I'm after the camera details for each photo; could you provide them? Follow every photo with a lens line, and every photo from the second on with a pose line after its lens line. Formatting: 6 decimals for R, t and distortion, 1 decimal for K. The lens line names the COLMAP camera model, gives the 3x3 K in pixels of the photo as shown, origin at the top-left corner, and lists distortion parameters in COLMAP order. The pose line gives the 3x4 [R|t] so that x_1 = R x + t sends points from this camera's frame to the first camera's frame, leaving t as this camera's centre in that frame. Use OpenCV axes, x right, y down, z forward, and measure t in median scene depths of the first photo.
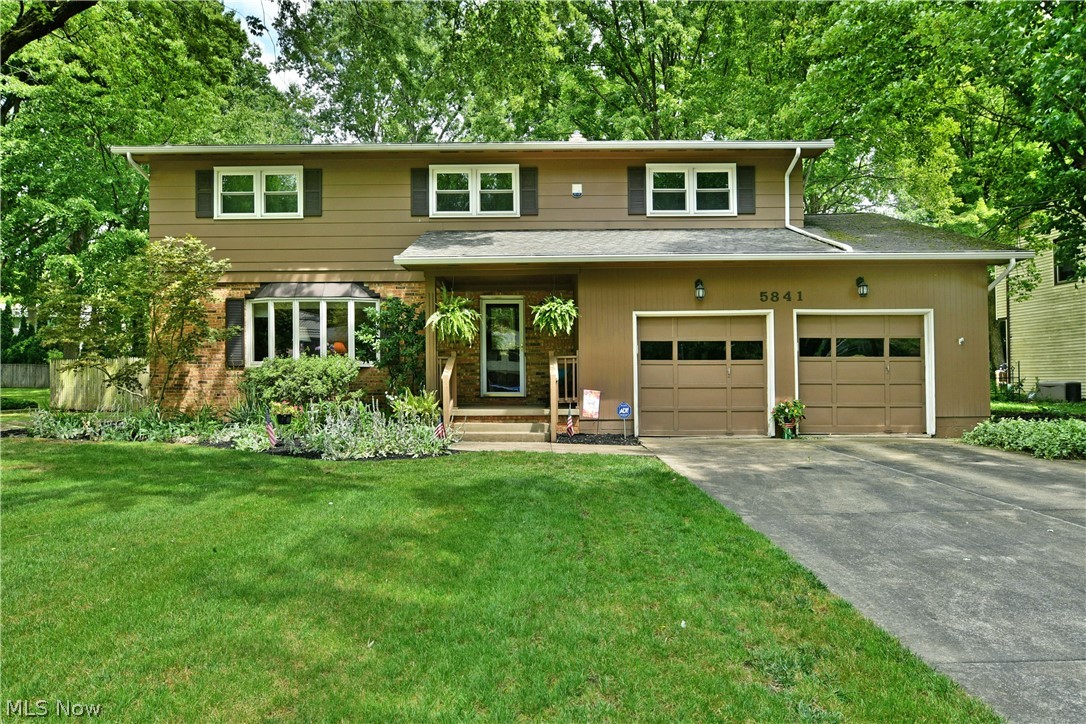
lens RADIAL K [[681.1, 0, 543.0], [0, 681.1, 362.0], [0, 0, 1]] dist [-0.013831, -0.000882]
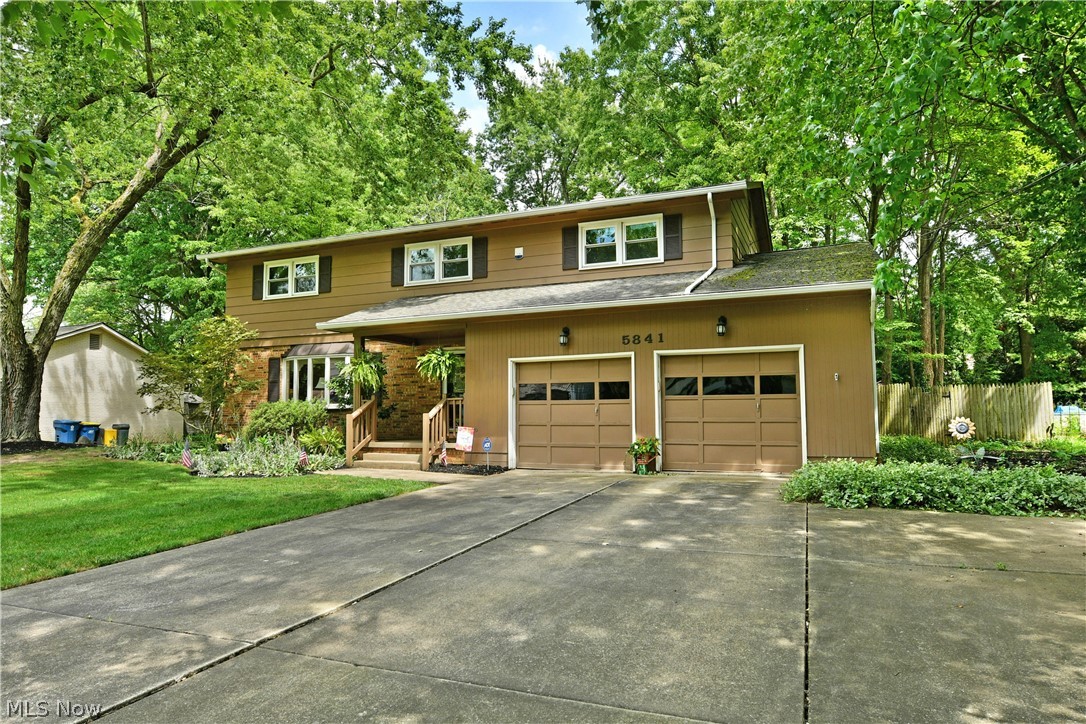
lens RADIAL K [[650.9, 0, 537.9], [0, 650.9, 358.6], [0, 0, 1]] dist [-0.017047, -0.004607]
pose [[0.931822, -0.035320, -0.361192, 0.490878], [0.012695, 0.997816, -0.064821, -0.001875], [0.362693, 0.055816, 0.930236, -0.004635]]
